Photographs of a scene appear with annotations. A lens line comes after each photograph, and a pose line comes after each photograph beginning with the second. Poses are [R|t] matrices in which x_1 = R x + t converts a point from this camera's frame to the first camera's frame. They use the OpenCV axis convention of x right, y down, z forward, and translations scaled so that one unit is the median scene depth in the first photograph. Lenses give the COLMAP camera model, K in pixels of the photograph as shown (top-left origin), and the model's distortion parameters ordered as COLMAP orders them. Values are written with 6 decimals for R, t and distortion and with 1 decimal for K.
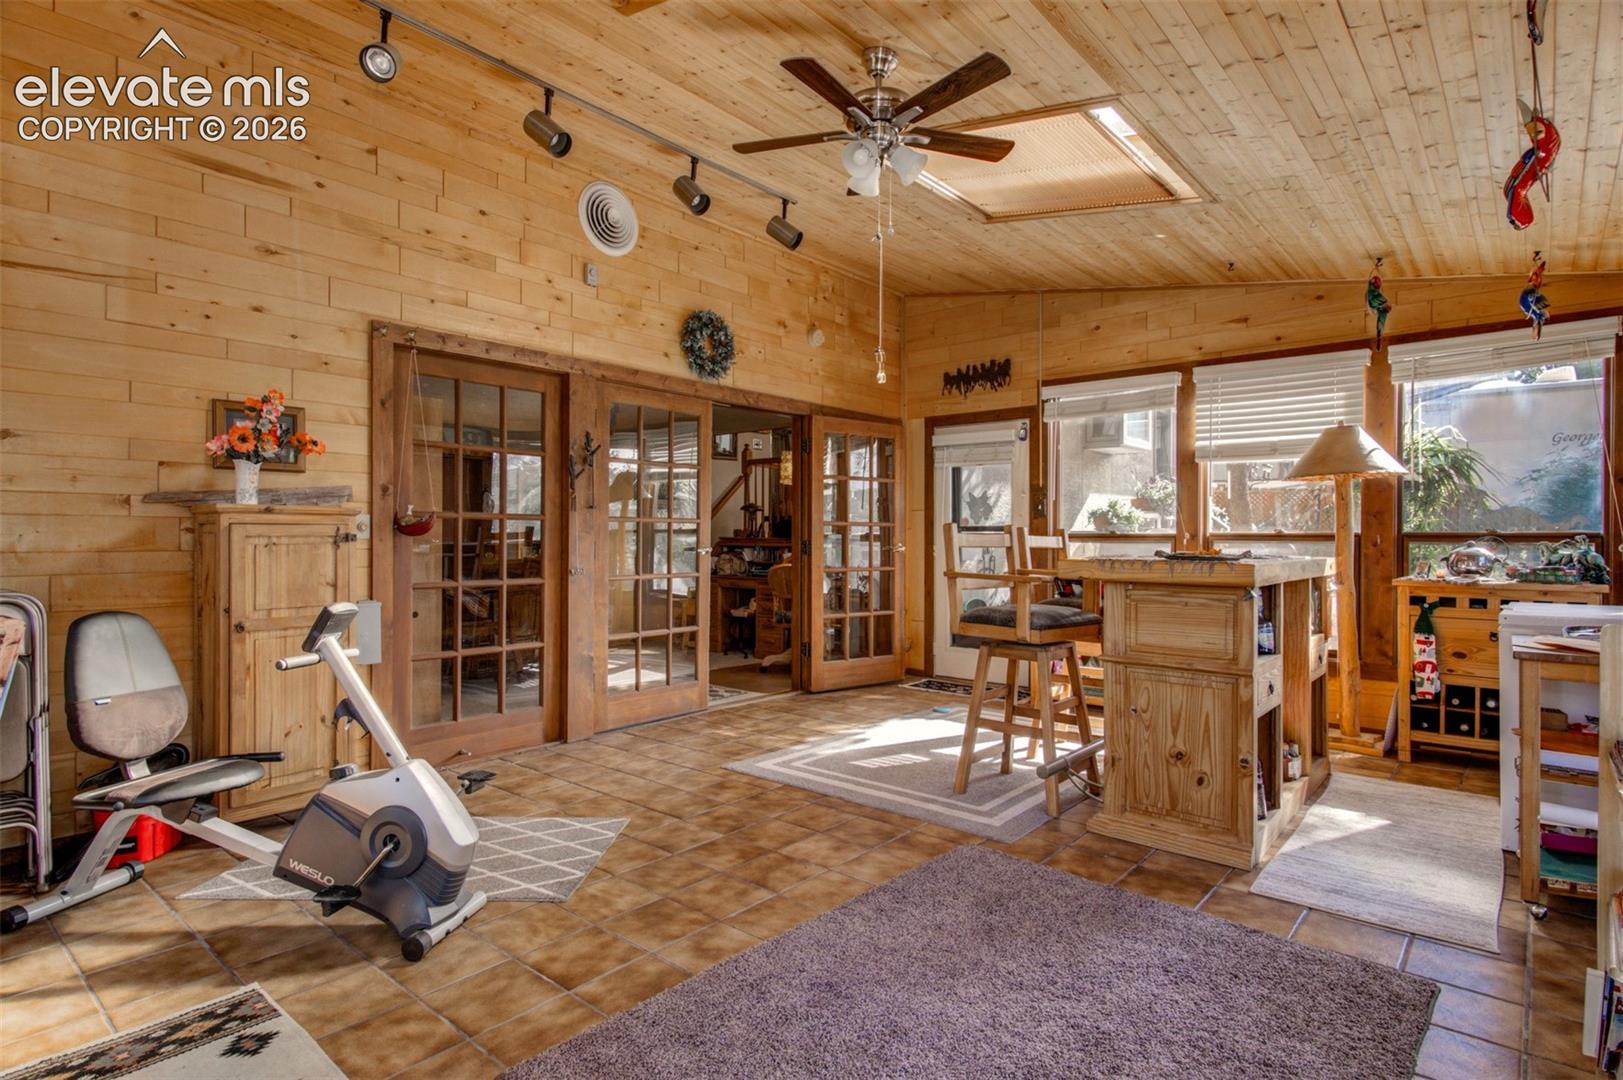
lens RADIAL K [[836.4, 0, 819.1], [0, 836.4, 537.4], [0, 0, 1]] dist [0.021812, -0.000603]
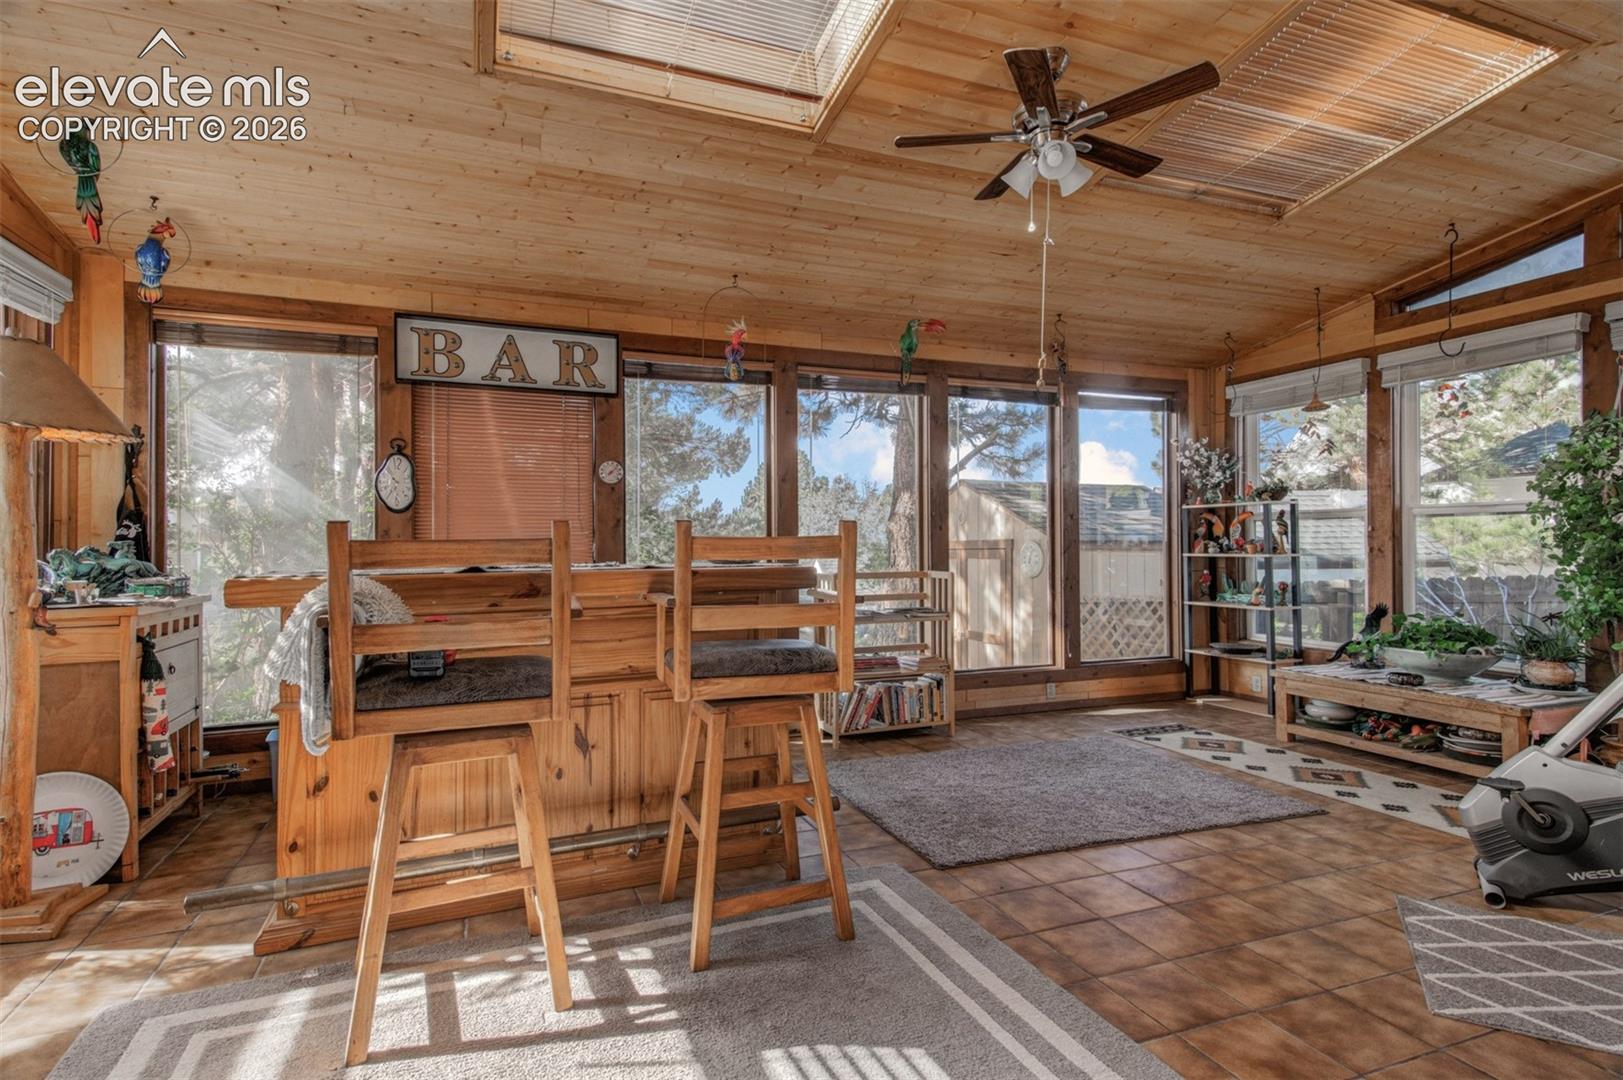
lens RADIAL K [[836.4, 0, 819.1], [0, 836.4, 537.4], [0, 0, 1]] dist [0.021812, -0.000603]
pose [[-0.892003, 0.002774, 0.452022, -0.115961], [0.002153, 0.999996, -0.001888, 0.002375], [-0.452025, -0.000711, -0.892005, 1.779712]]
